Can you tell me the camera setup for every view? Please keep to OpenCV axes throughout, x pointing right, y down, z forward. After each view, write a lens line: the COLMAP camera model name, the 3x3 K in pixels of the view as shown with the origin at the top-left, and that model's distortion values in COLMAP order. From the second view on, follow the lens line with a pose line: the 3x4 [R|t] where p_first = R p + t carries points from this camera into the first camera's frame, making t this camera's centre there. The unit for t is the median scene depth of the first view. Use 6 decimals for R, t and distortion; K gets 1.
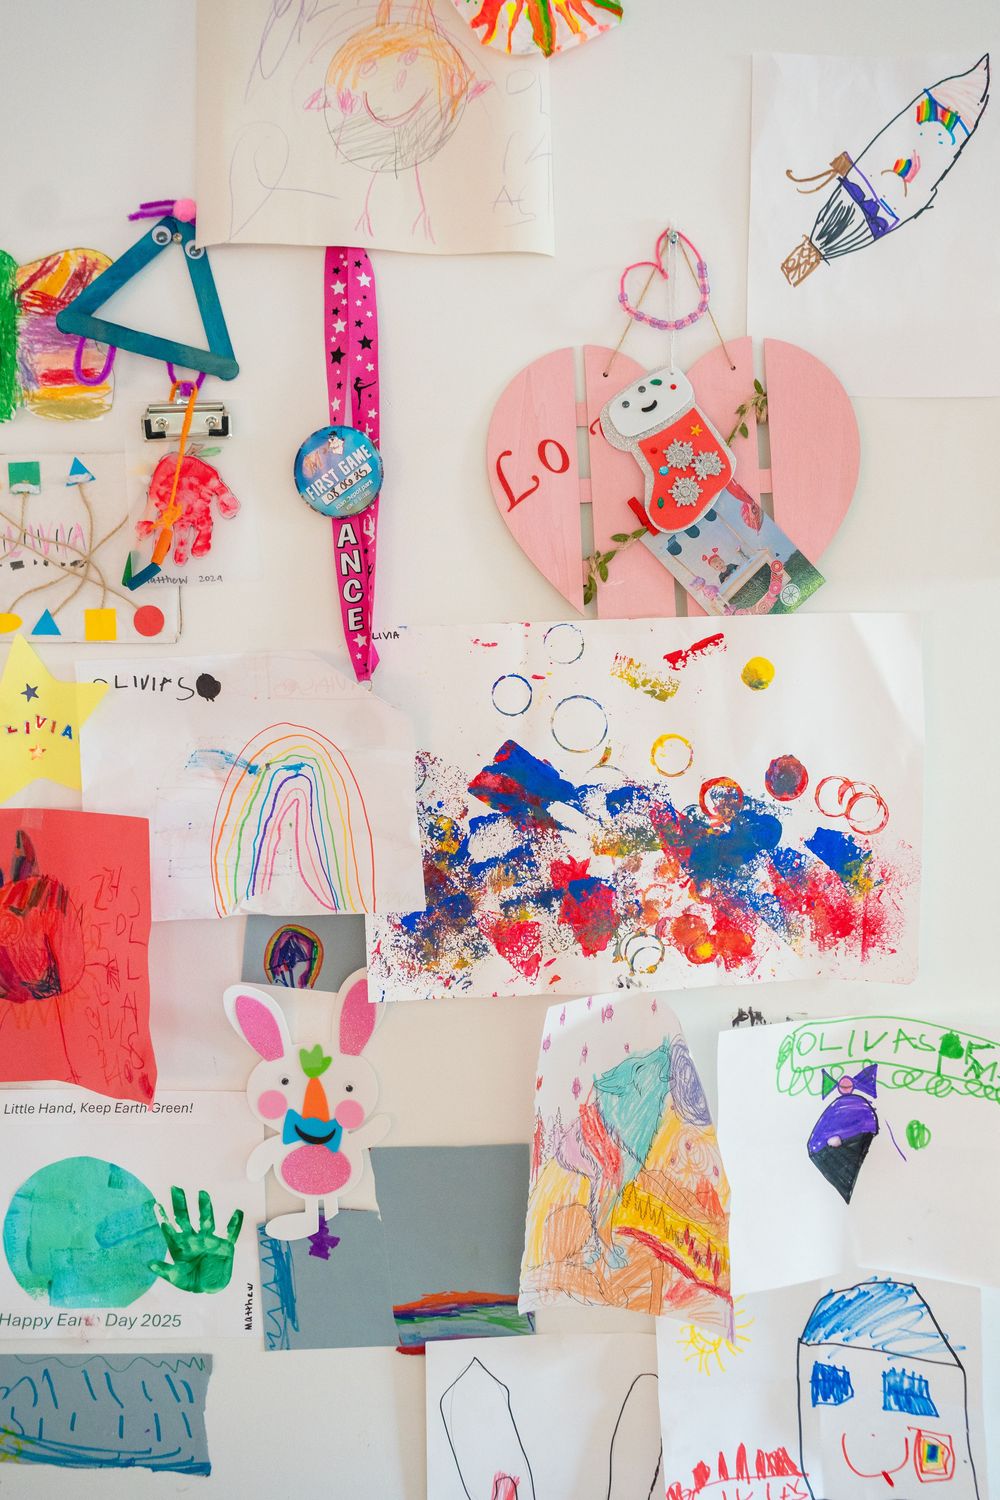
lens RADIAL K [[1580.1, 0, 500.0], [0, 1580.1, 750.0], [0, 0, 1]] dist [-0.168297, 0.324423]
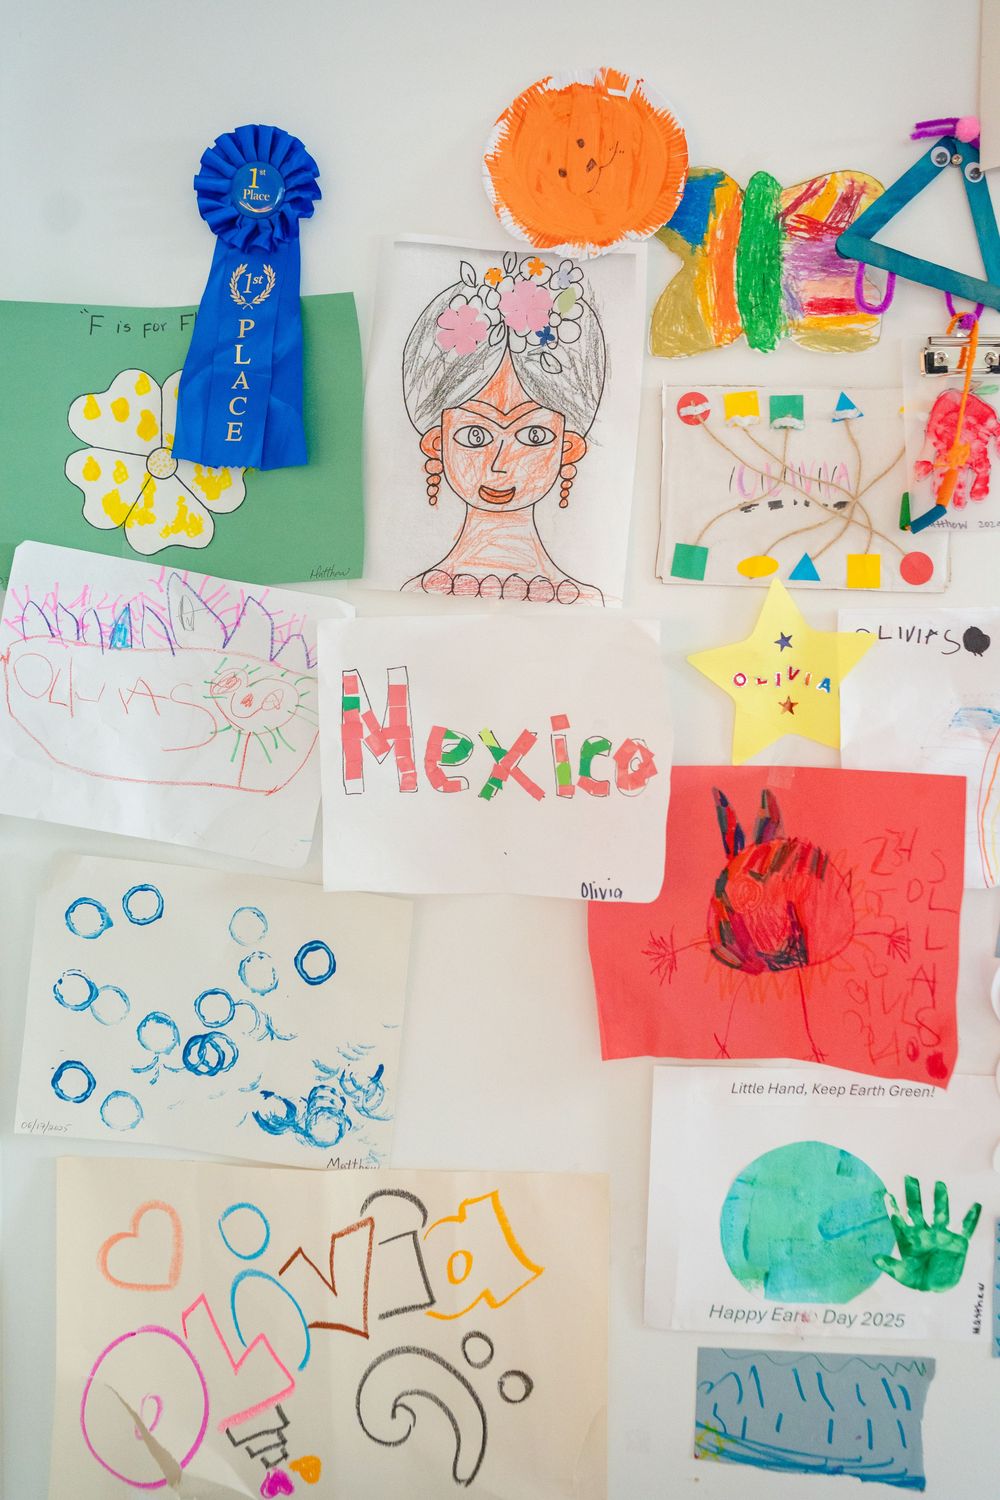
lens RADIAL K [[1580.1, 0, 500.0], [0, 1580.1, 750.0], [0, 0, 1]] dist [-0.168297, 0.324423]
pose [[0.995463, 0.025758, -0.091594, -0.383316], [-0.026383, 0.999636, -0.005618, 0.037803], [0.091416, 0.008009, 0.995781, 0.049192]]
